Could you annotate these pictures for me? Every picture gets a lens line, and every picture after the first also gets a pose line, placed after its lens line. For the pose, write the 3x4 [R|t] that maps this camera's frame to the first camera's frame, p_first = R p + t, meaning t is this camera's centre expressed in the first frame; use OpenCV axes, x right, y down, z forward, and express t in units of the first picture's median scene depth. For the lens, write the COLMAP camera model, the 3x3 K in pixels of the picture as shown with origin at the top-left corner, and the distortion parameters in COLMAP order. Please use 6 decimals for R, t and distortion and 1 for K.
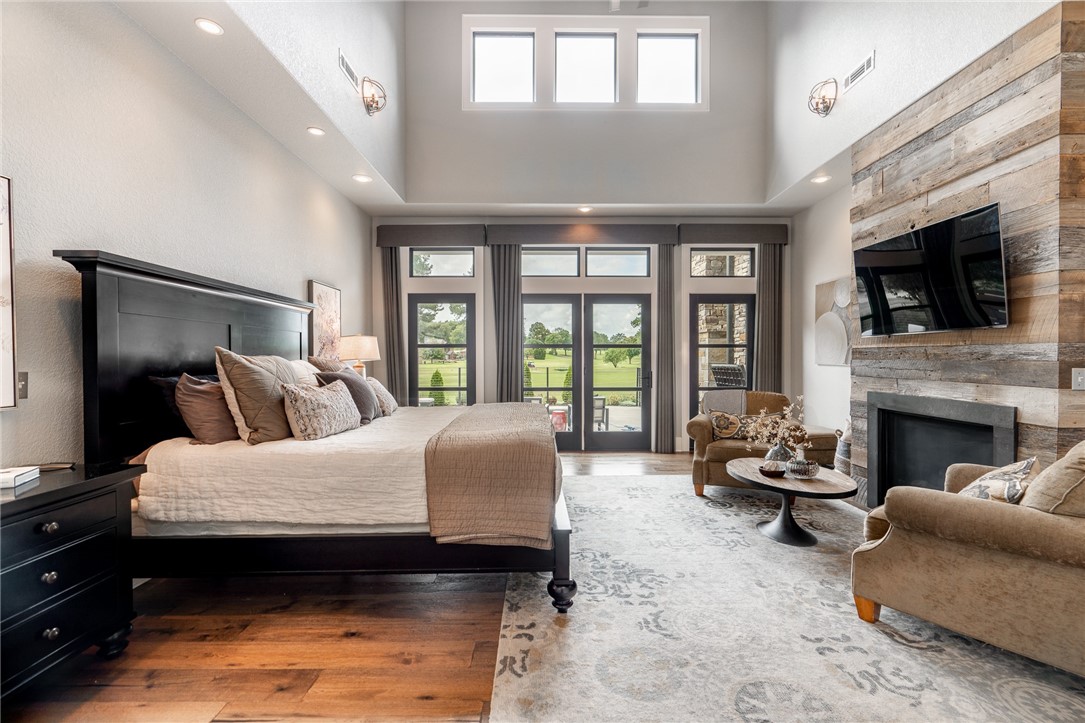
lens RADIAL K [[493.3, 0, 544.4], [0, 493.3, 367.8], [0, 0, 1]] dist [-0.009513, 0.003689]
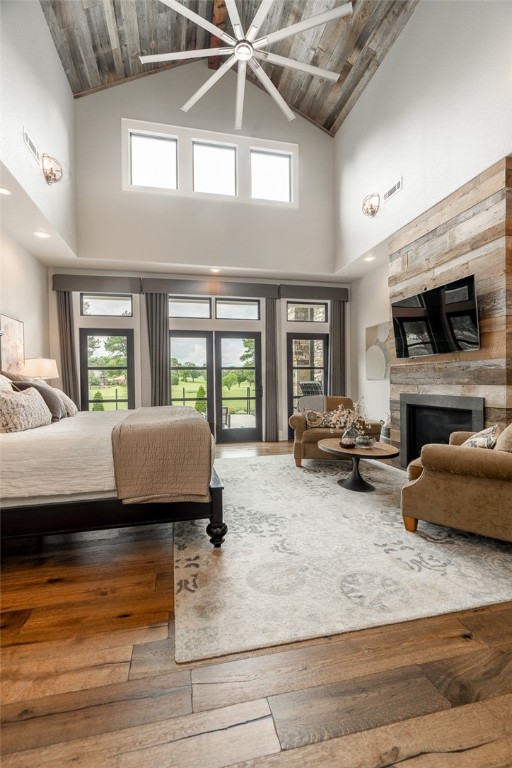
lens RADIAL K [[349.1, 0, 260.9], [0, 349.1, 385.8], [0, 0, 1]] dist [-0.009513, 0.003689]
pose [[0.977129, -0.014201, 0.212171, -0.033334], [0.013556, 0.999898, 0.004495, 0.025393], [-0.212214, -0.001516, 0.977222, 0.003901]]
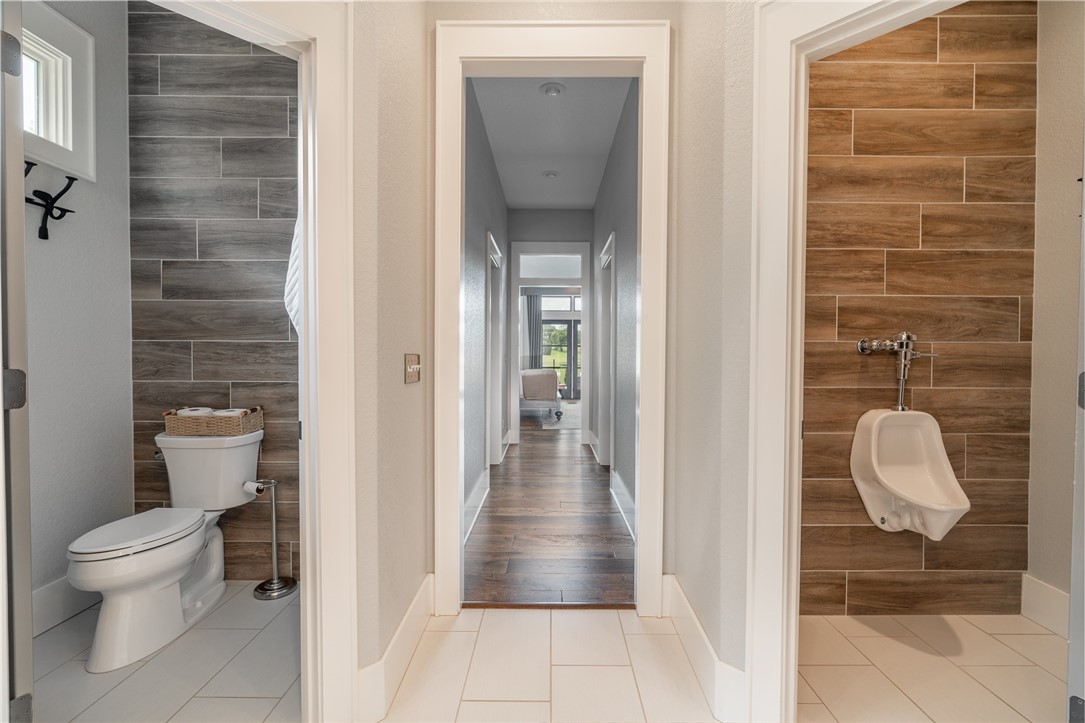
lens RADIAL K [[493.3, 0, 547.8], [0, 493.3, 357.3], [0, 0, 1]] dist [-0.009513, 0.003689]
pose [[0.999498, -0.004427, -0.031374, 0.279264], [0.004741, 0.999939, 0.009935, -0.121256], [0.031328, -0.010079, 0.999458, -7.045208]]
